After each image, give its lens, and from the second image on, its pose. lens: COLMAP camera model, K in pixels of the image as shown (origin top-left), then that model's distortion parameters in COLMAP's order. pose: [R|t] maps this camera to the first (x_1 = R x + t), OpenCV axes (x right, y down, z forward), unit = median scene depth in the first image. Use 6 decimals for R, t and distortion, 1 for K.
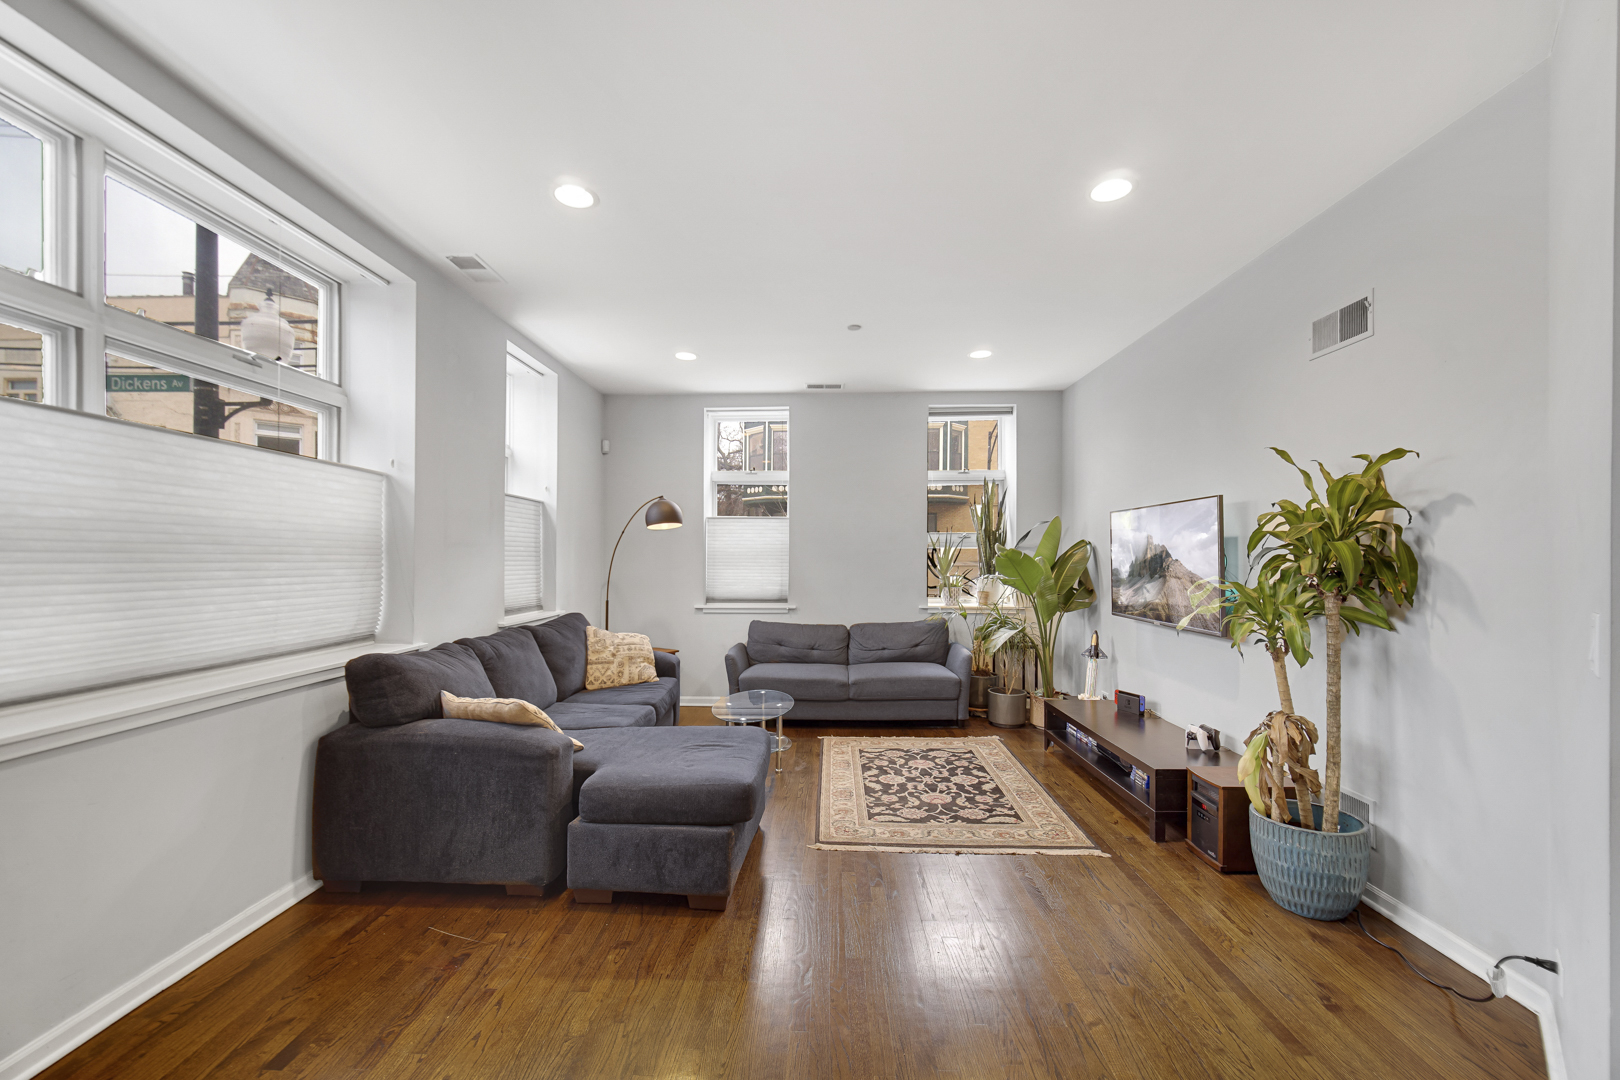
lens RADIAL K [[644.3, 0, 813.0], [0, 644.3, 555.0], [0, 0, 1]] dist [-0.002725, 0.000022]
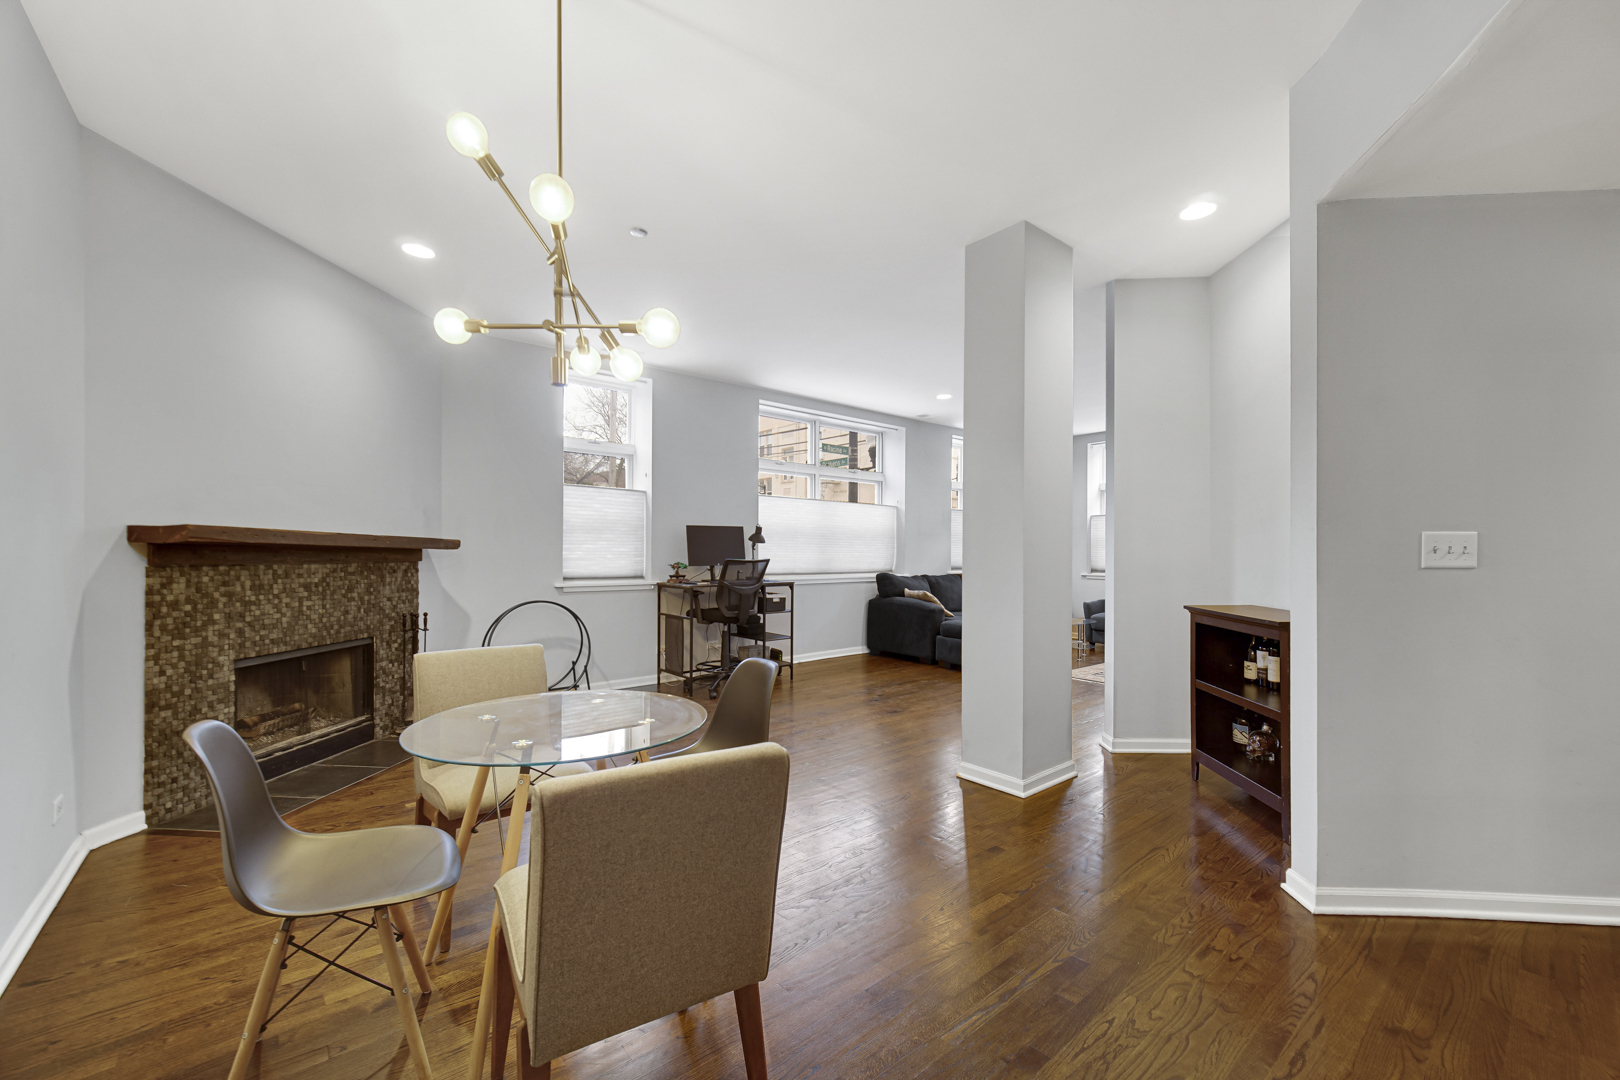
lens RADIAL K [[644.3, 0, 808.0], [0, 644.3, 542.6], [0, 0, 1]] dist [-0.002725, 0.000022]
pose [[0.665754, 0.000410, -0.746171, 0.956033], [-0.005832, 0.999972, -0.004654, 0.029835], [0.746148, 0.007450, 0.665738, -0.903832]]
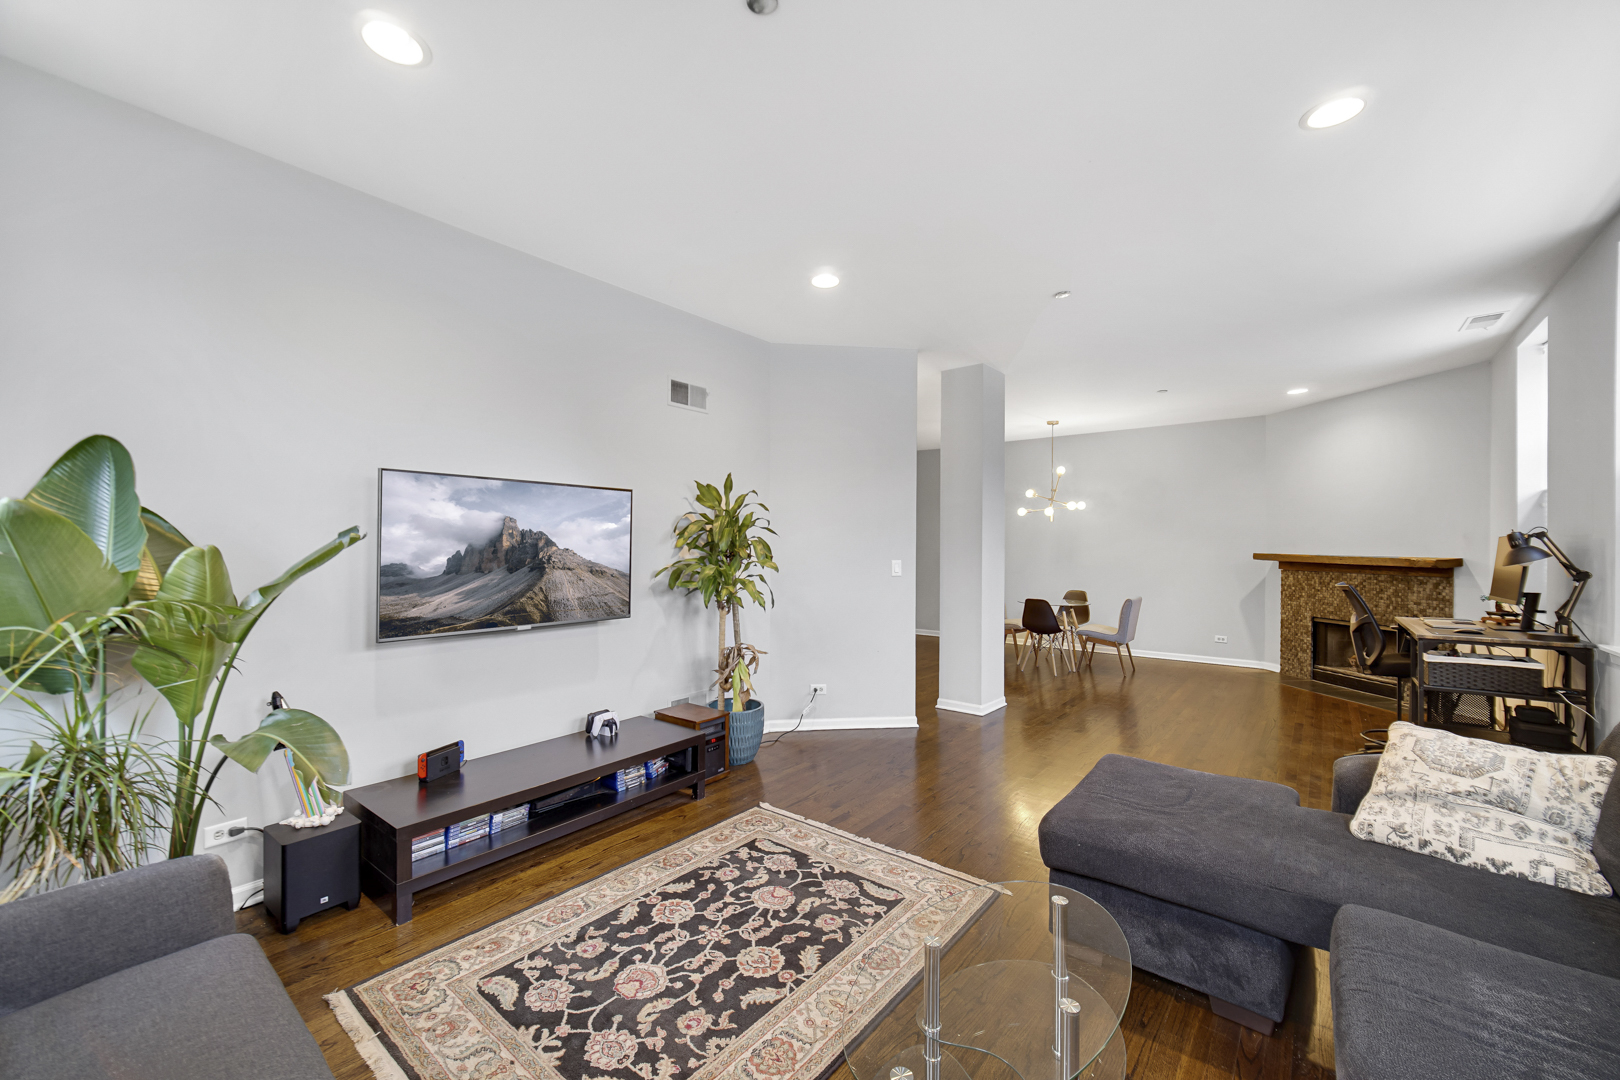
lens RADIAL K [[644.3, 0, 796.7], [0, 644.3, 583.0], [0, 0, 1]] dist [-0.002725, 0.000022]
pose [[-0.792090, -0.032445, 0.609541, -0.260372], [-0.004678, 0.998880, 0.047091, 0.012140], [-0.610386, 0.034449, -0.791355, 1.675011]]
